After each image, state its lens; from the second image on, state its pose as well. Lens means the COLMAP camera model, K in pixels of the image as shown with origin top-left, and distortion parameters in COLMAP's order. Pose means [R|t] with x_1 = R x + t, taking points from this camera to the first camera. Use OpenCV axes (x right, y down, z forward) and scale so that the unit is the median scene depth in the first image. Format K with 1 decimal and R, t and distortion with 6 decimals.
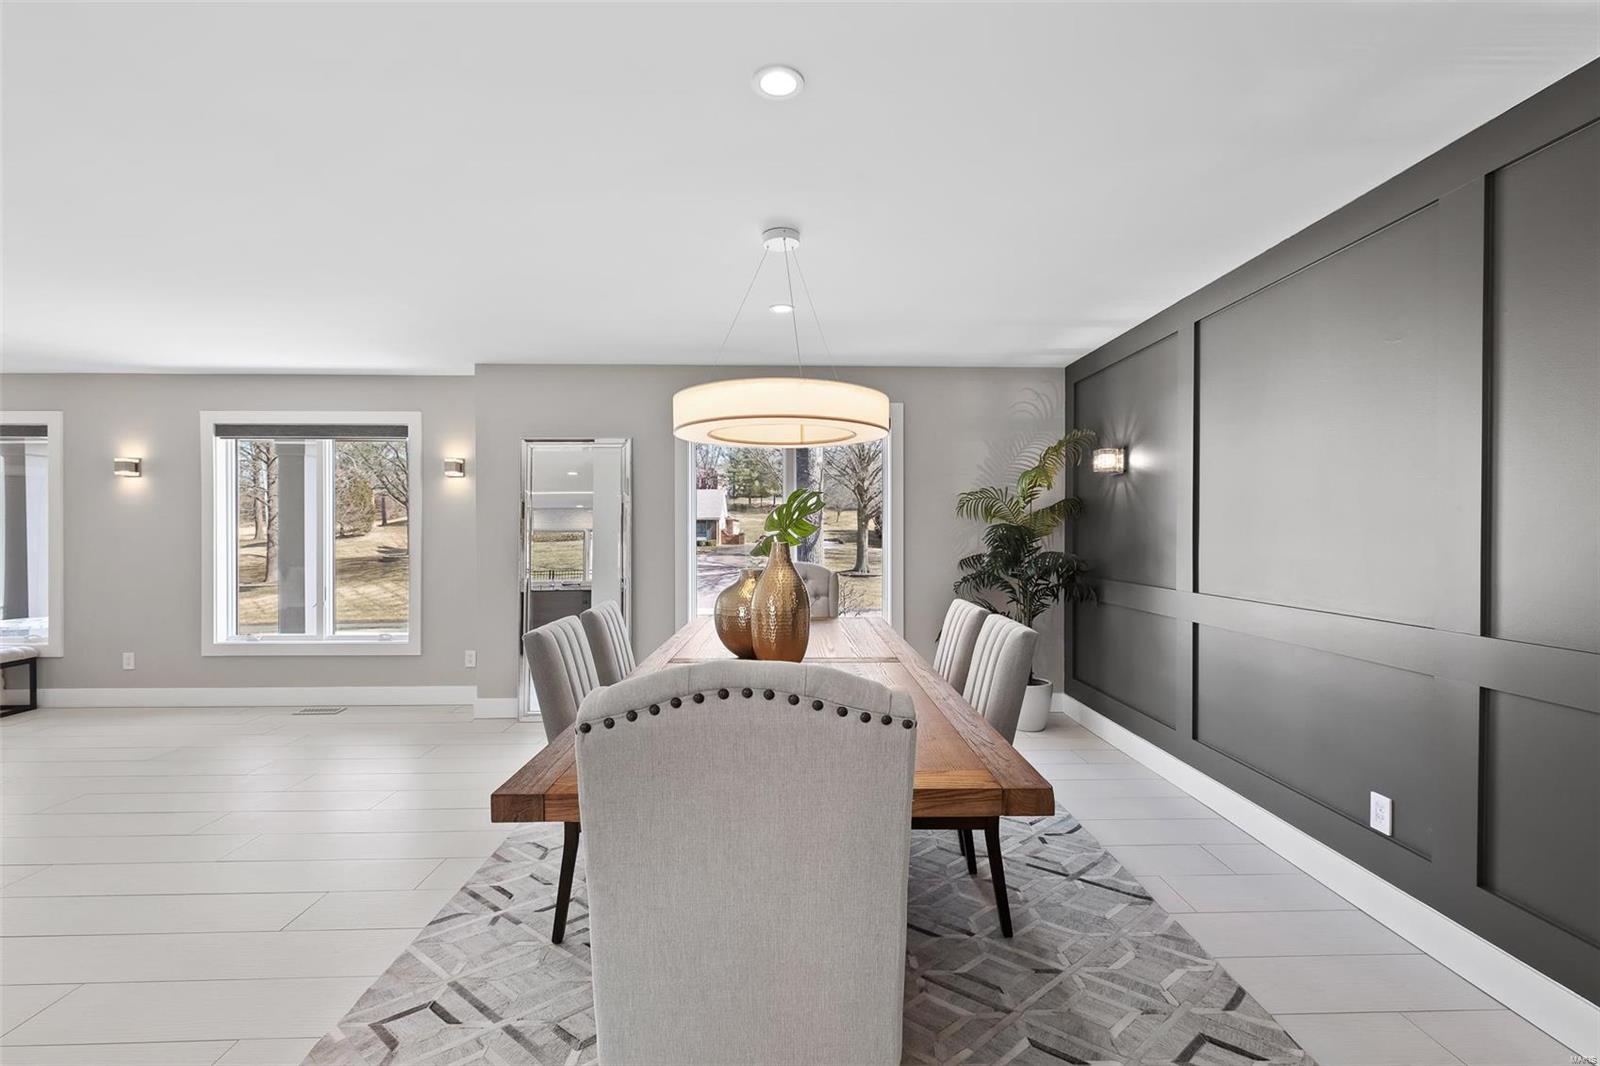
lens RADIAL K [[712.1, 0, 806.9], [0, 712.1, 531.8], [0, 0, 1]] dist [0.001448, 0.000275]
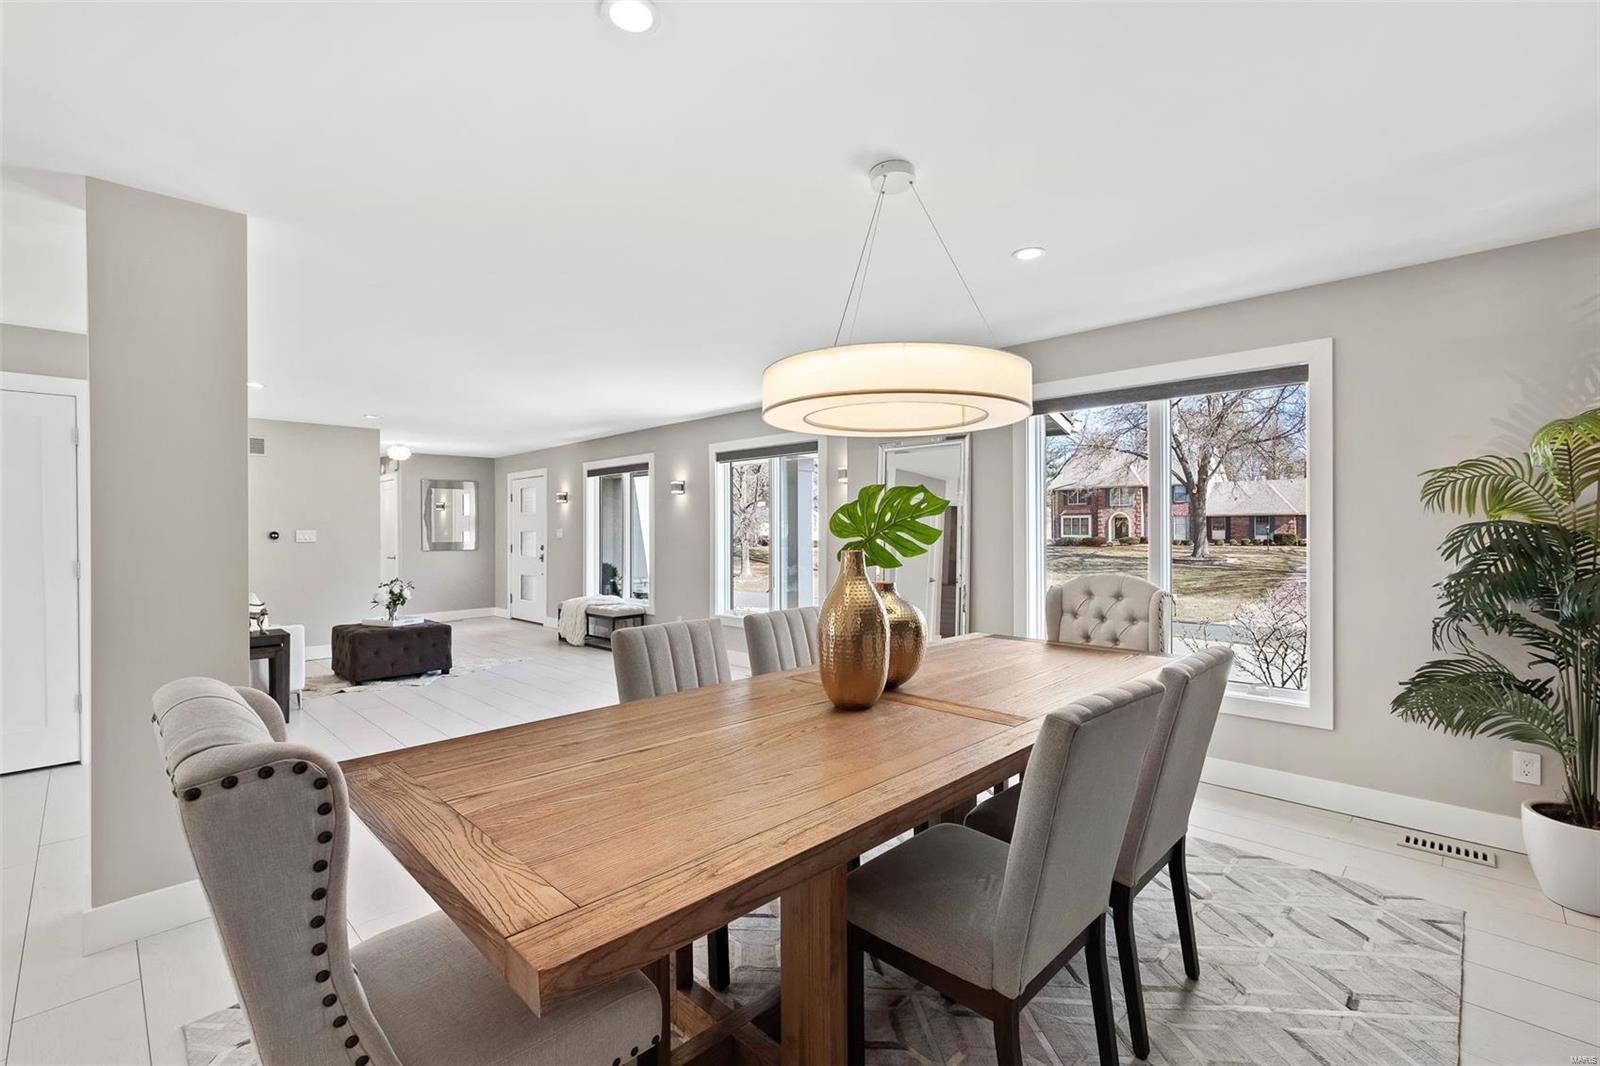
lens RADIAL K [[712.1, 0, 812.0], [0, 712.1, 532.8], [0, 0, 1]] dist [0.001448, 0.000275]
pose [[0.691732, 0.001391, -0.722153, 0.292658], [0.002546, 0.999987, 0.004366, -0.005324], [0.722150, -0.004859, 0.691719, 0.217746]]
